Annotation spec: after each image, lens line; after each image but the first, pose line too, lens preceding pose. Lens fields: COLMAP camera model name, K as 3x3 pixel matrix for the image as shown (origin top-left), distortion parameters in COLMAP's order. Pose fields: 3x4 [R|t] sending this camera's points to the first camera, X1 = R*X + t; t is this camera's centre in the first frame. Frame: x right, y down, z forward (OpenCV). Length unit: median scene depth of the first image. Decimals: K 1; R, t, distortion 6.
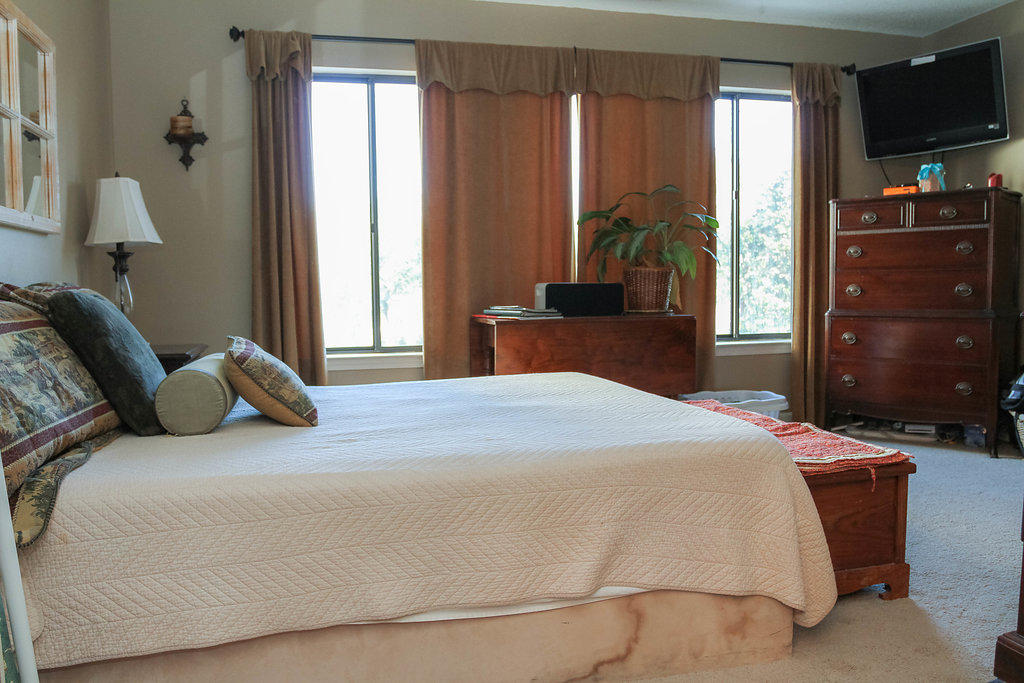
lens RADIAL K [[815.9, 0, 512.0], [0, 815.9, 341.5], [0, 0, 1]] dist [-0.078305, 0.058465]
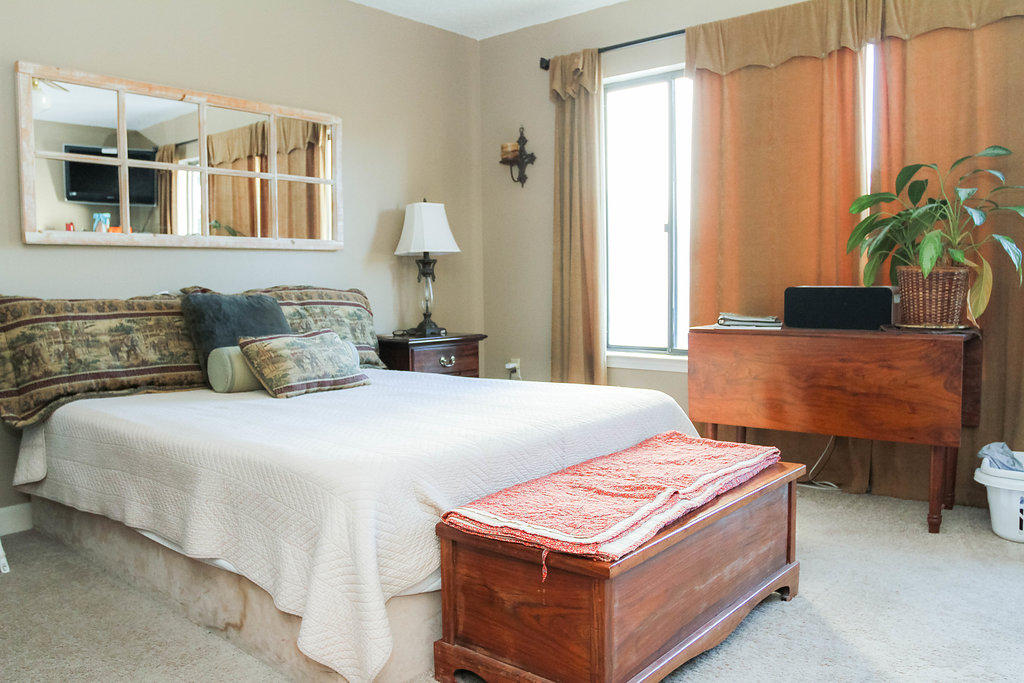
lens RADIAL K [[815.9, 0, 512.0], [0, 815.9, 341.5], [0, 0, 1]] dist [-0.078305, 0.058465]
pose [[0.575153, 0.065249, -0.815439, 0.579129], [-0.053927, 0.997670, 0.041794, -0.035498], [0.816266, 0.019936, 0.577332, 0.301692]]
